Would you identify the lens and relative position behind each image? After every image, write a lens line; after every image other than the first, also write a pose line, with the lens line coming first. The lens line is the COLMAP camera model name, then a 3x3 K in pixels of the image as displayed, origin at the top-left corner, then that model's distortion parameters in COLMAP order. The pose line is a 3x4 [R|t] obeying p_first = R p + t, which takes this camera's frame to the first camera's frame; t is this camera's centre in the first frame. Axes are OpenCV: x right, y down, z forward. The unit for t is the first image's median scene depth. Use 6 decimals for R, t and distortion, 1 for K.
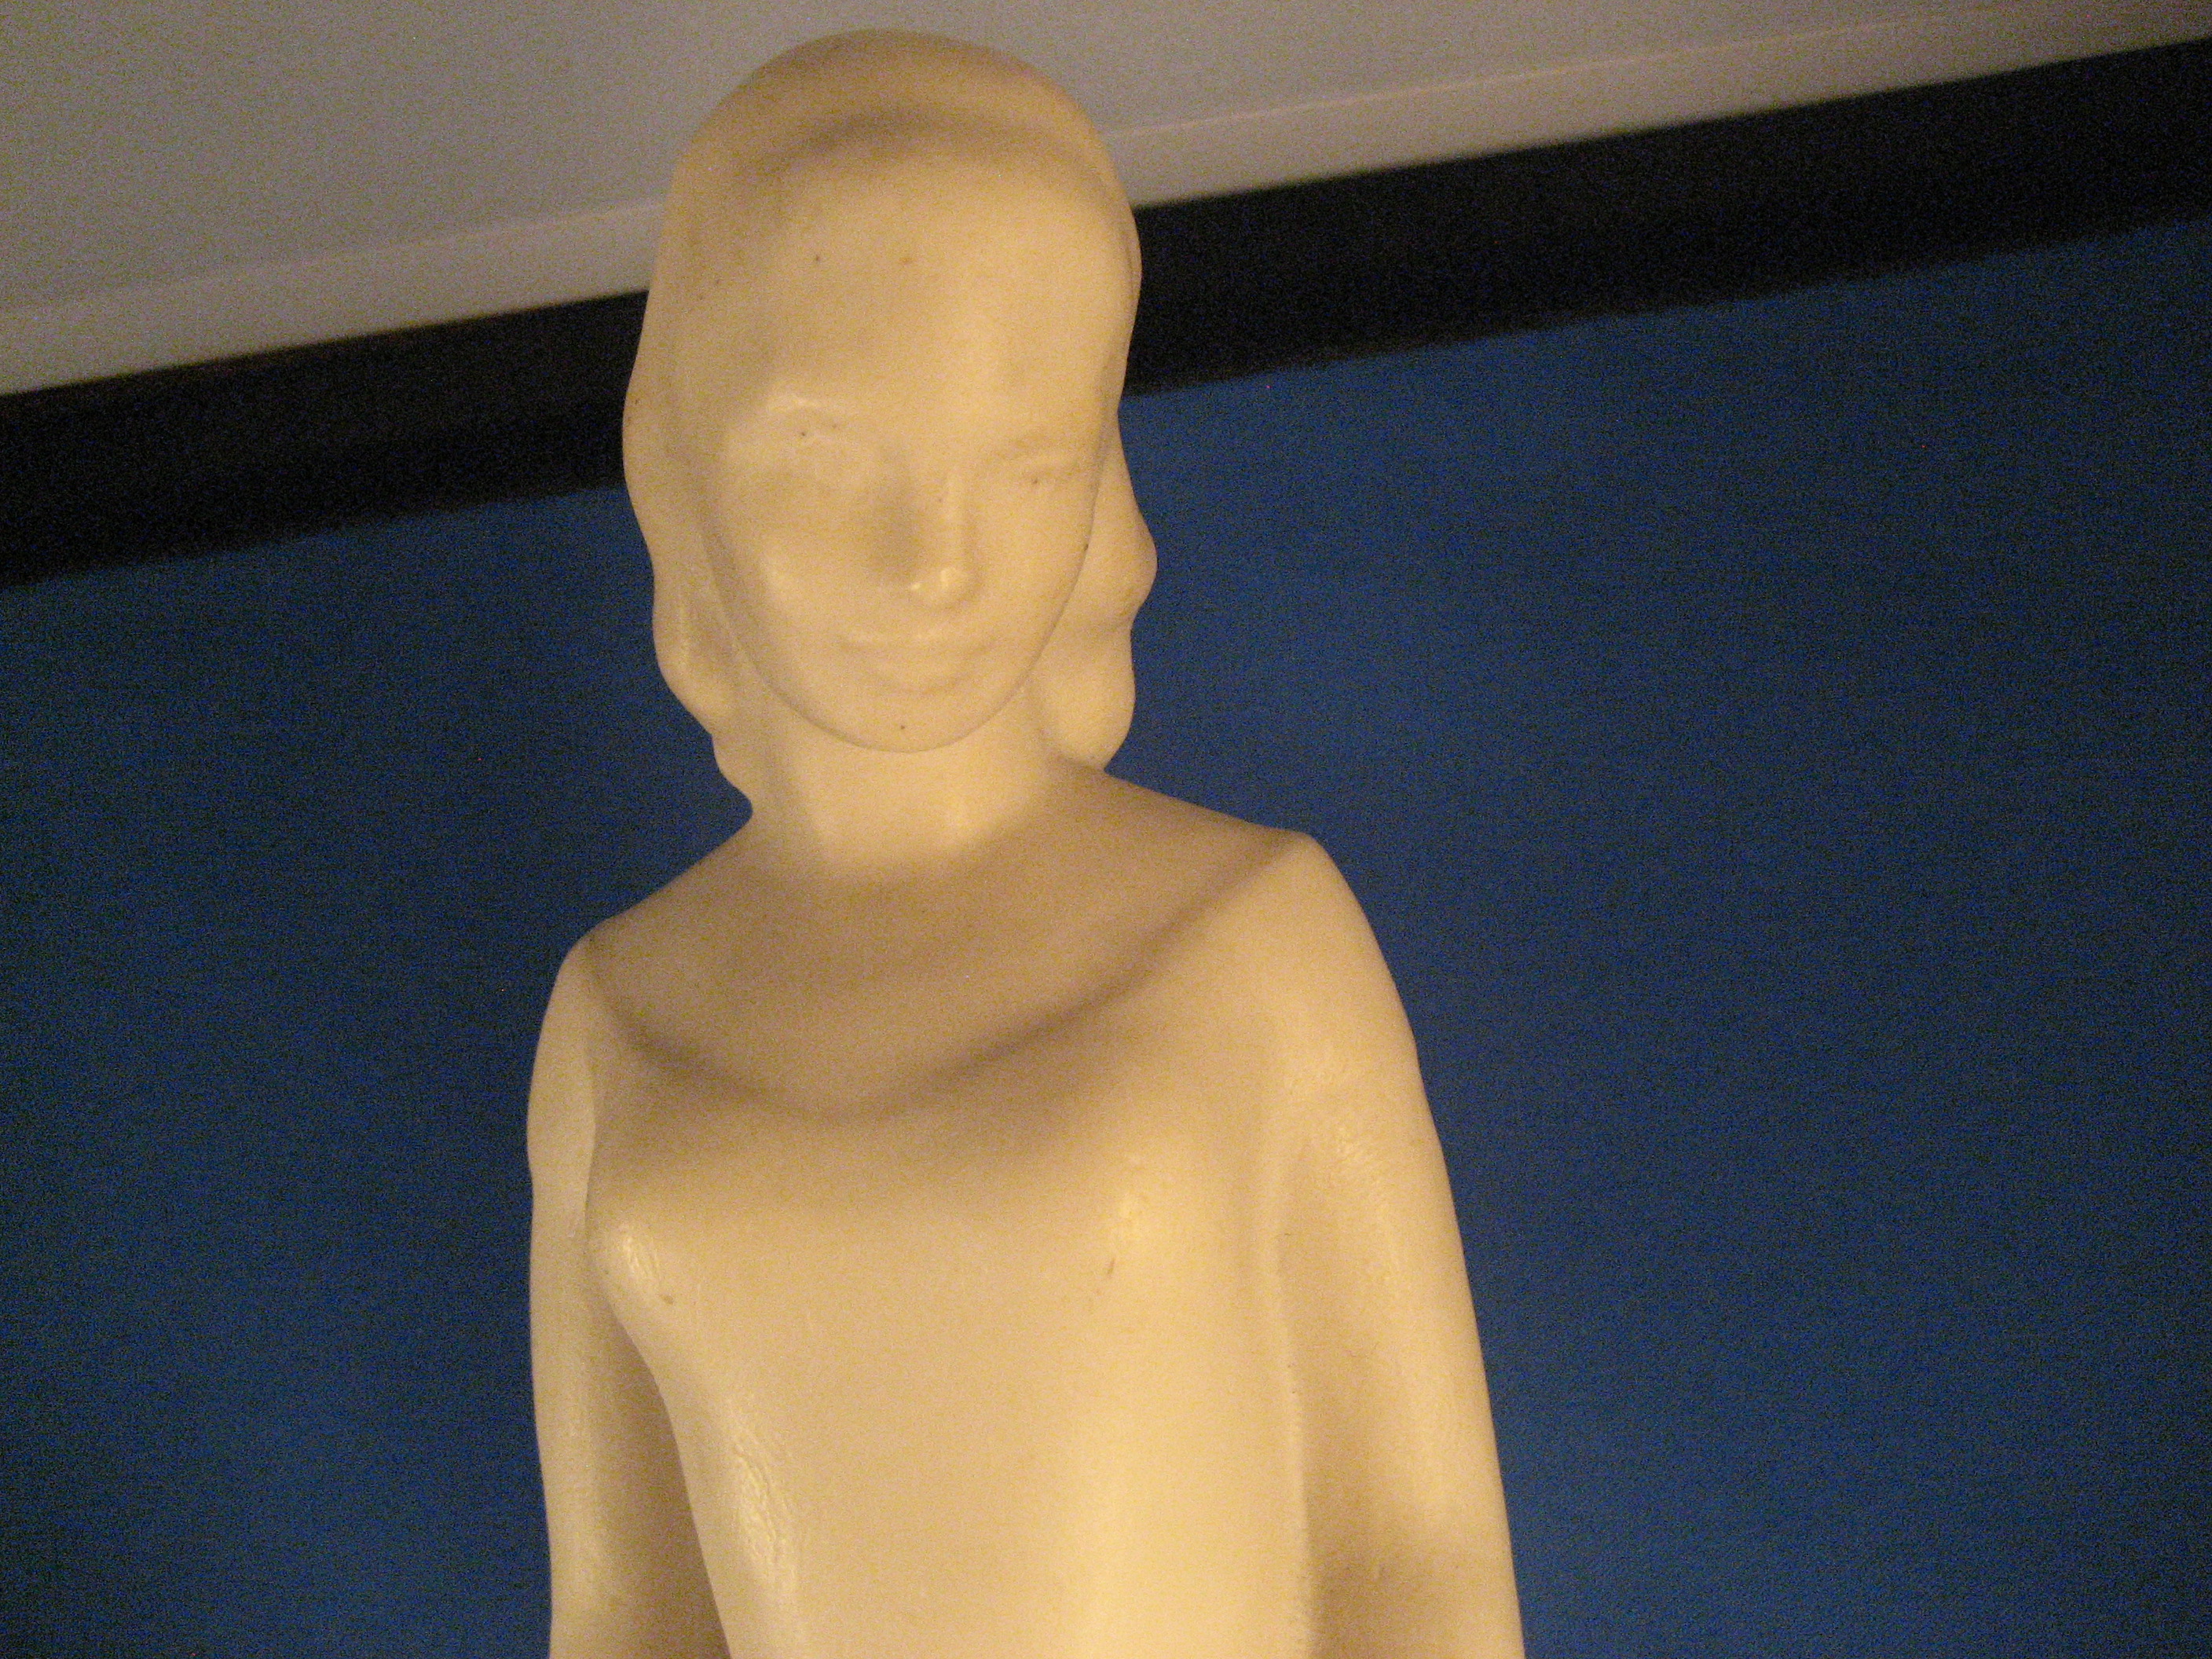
lens RADIAL K [[2309.3, 0, 1106.0], [0, 2309.3, 829.5], [0, 0, 1]] dist [-0.143012, 0.009217]
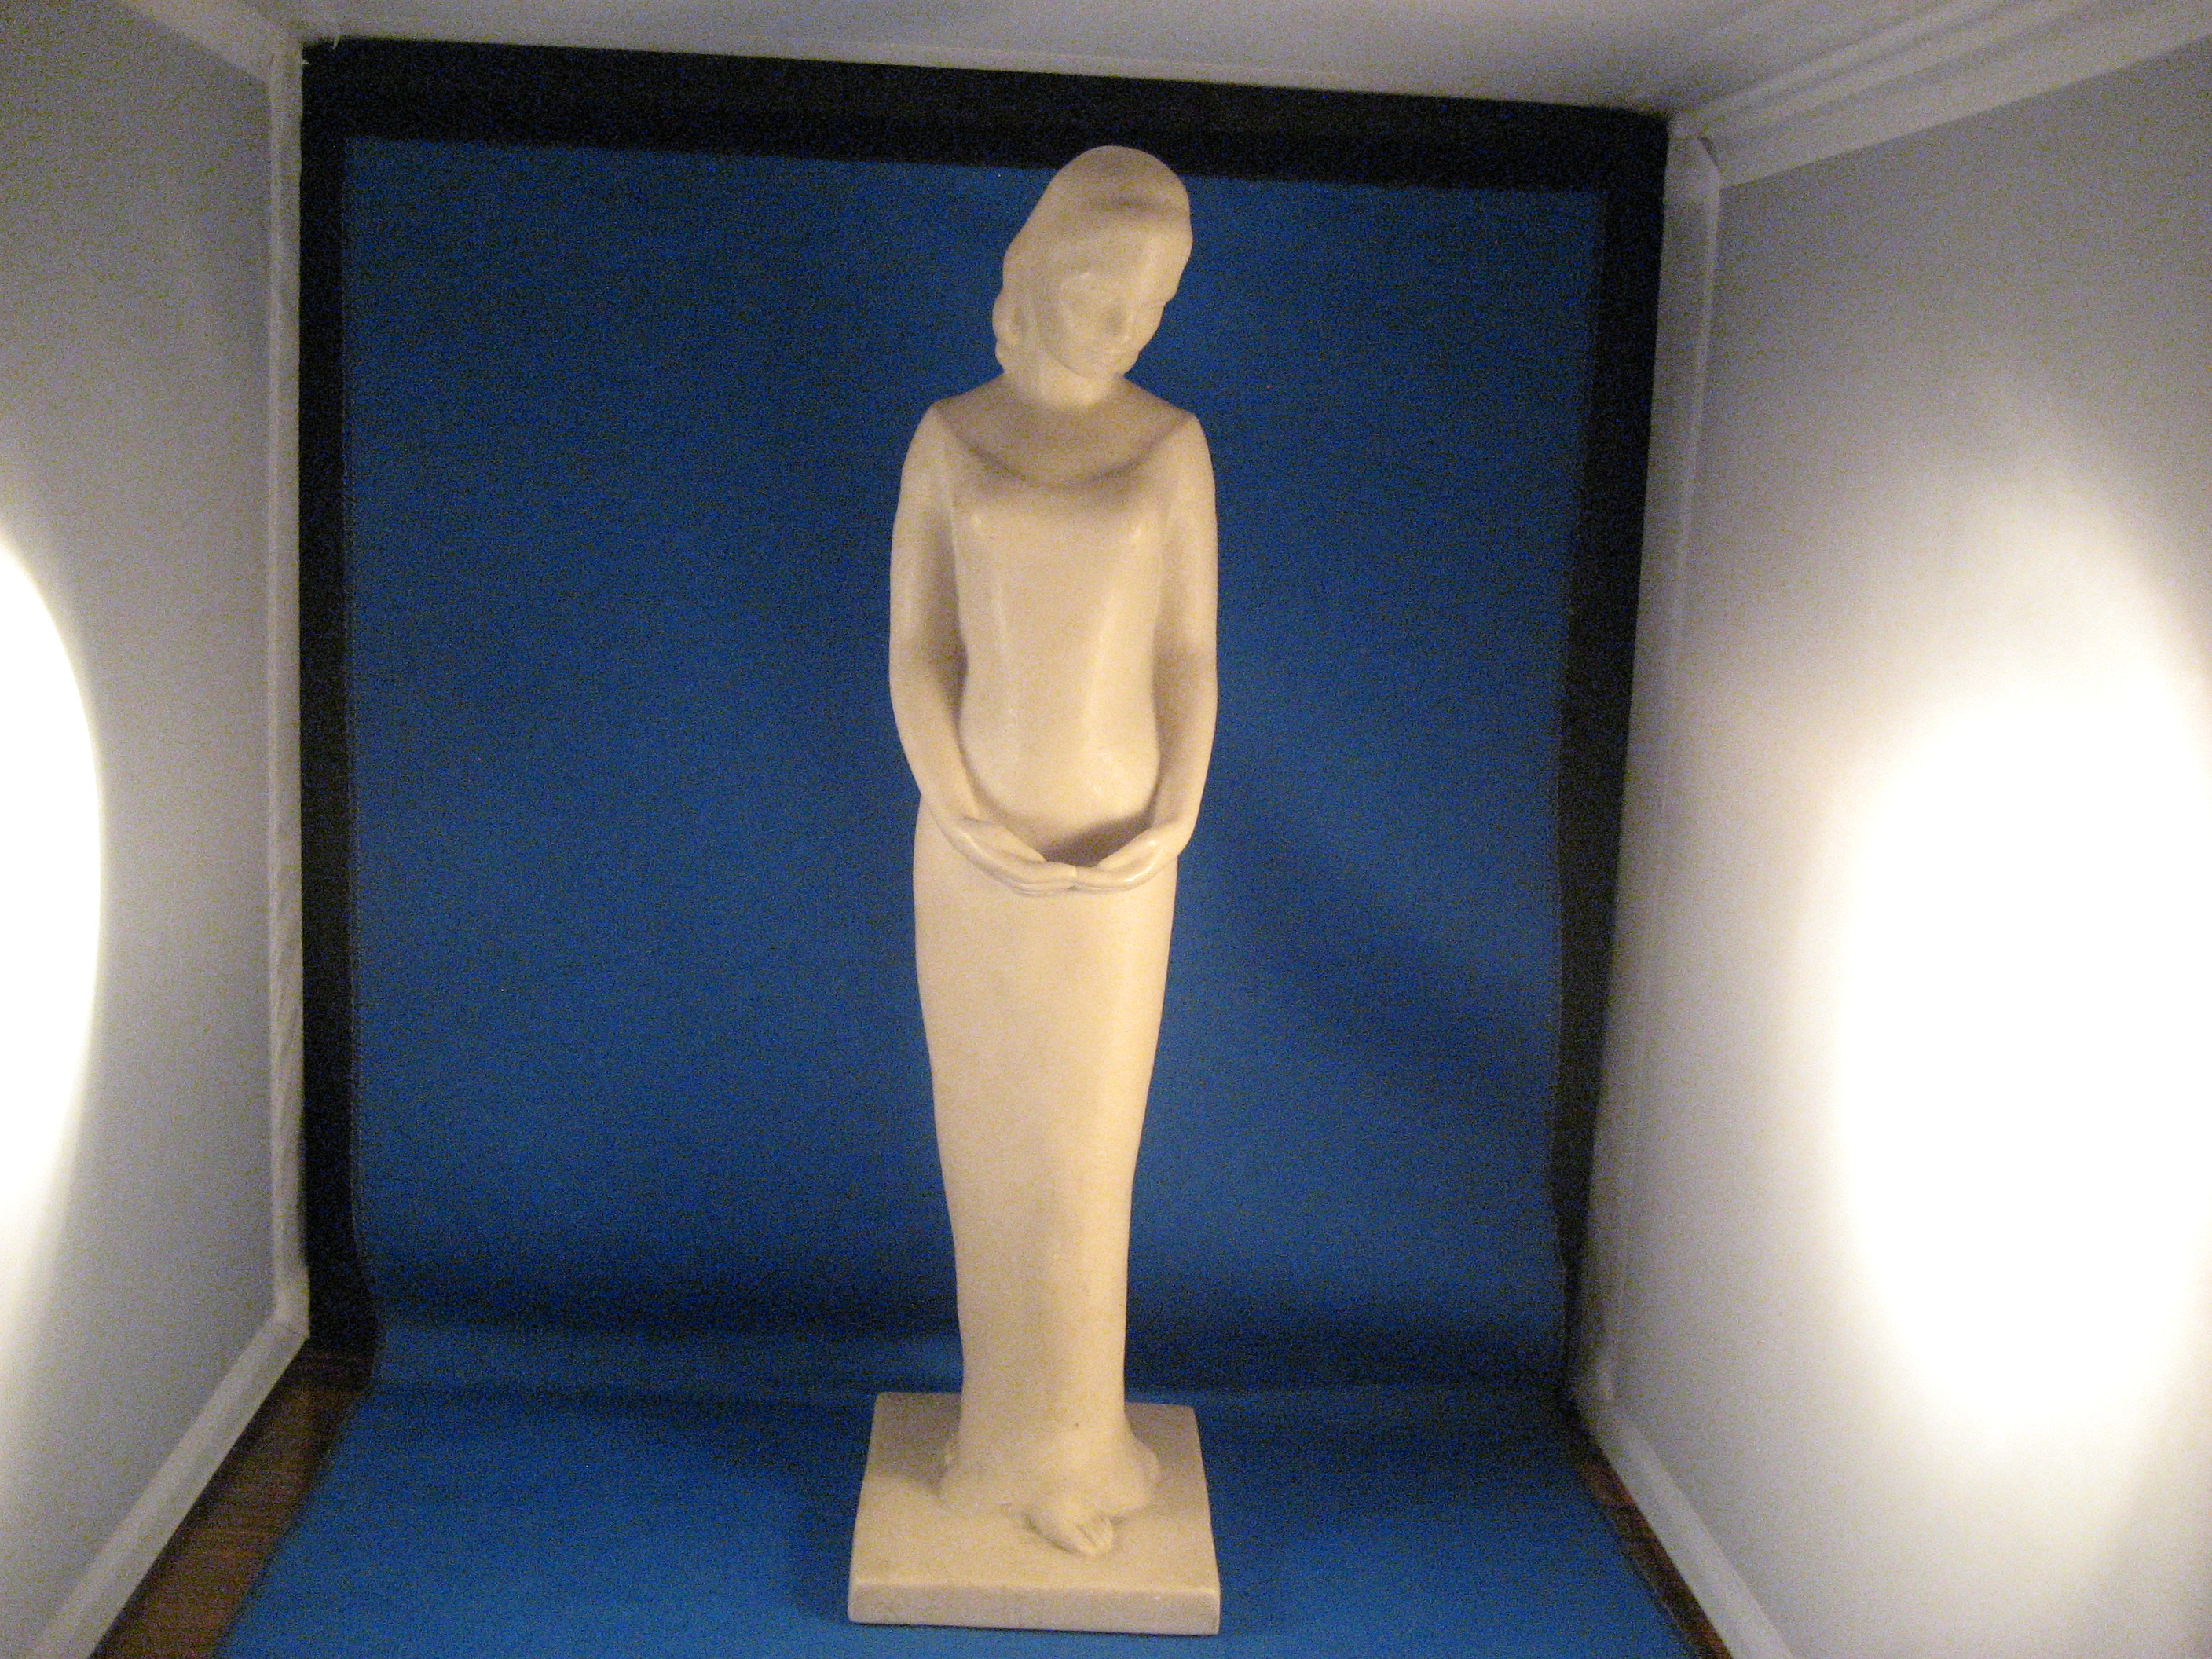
lens RADIAL K [[2309.3, 0, 1106.0], [0, 2309.3, 829.5], [0, 0, 1]] dist [-0.143012, 0.009217]
pose [[0.965894, 0.114032, 0.232479, -0.700617], [-0.176596, 0.946713, 0.269348, -0.288805], [-0.189376, -0.301216, 0.934562, -2.057495]]
